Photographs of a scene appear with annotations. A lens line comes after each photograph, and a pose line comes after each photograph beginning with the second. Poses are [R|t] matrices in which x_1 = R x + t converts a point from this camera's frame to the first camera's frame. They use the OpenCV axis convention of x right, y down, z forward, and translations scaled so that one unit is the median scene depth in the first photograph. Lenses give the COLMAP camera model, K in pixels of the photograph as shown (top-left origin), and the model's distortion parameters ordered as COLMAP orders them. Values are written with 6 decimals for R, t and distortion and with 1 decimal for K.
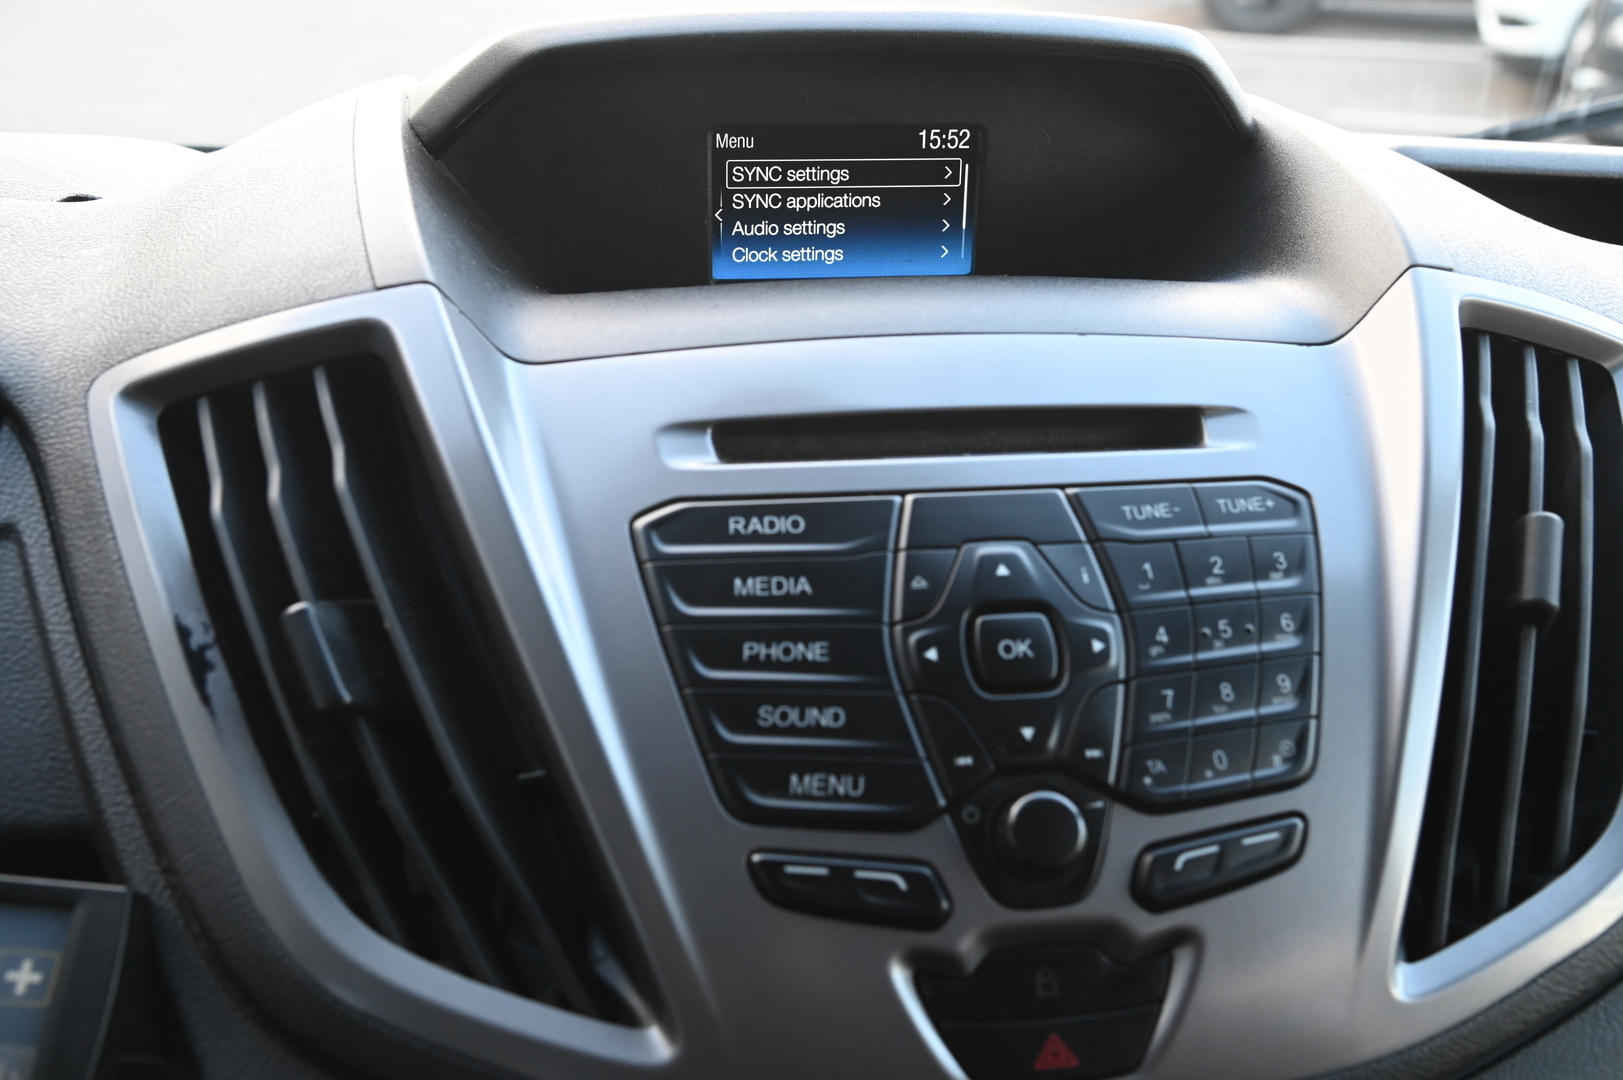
lens RADIAL K [[1763.4, 0, 811.5], [0, 1763.4, 540.0], [0, 0, 1]] dist [0.008455, 0.164268]
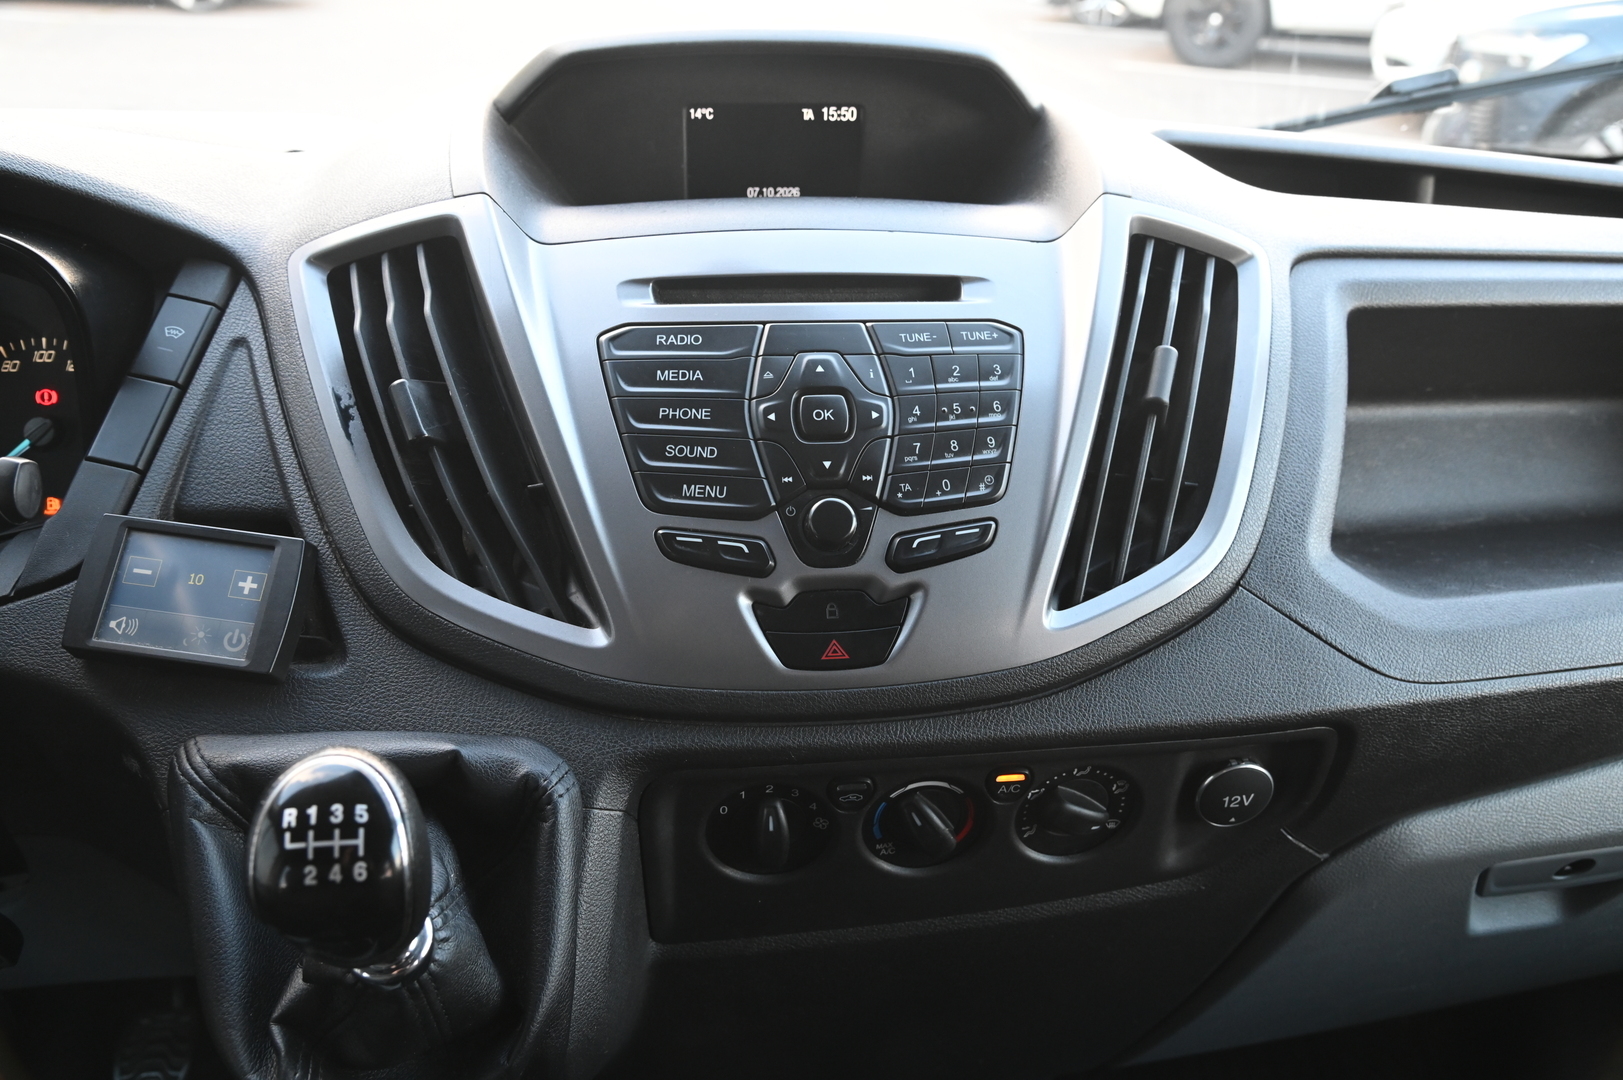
lens RADIAL K [[1296.7, 0, 811.5], [0, 1296.7, 540.0], [0, 0, 1]] dist [-0.081516, 0.134900]
pose [[0.998587, 0.023270, -0.047779, 0.161463], [-0.019592, 0.996910, 0.076065, 0.084343], [0.049401, -0.075021, 0.995957, -0.216279]]
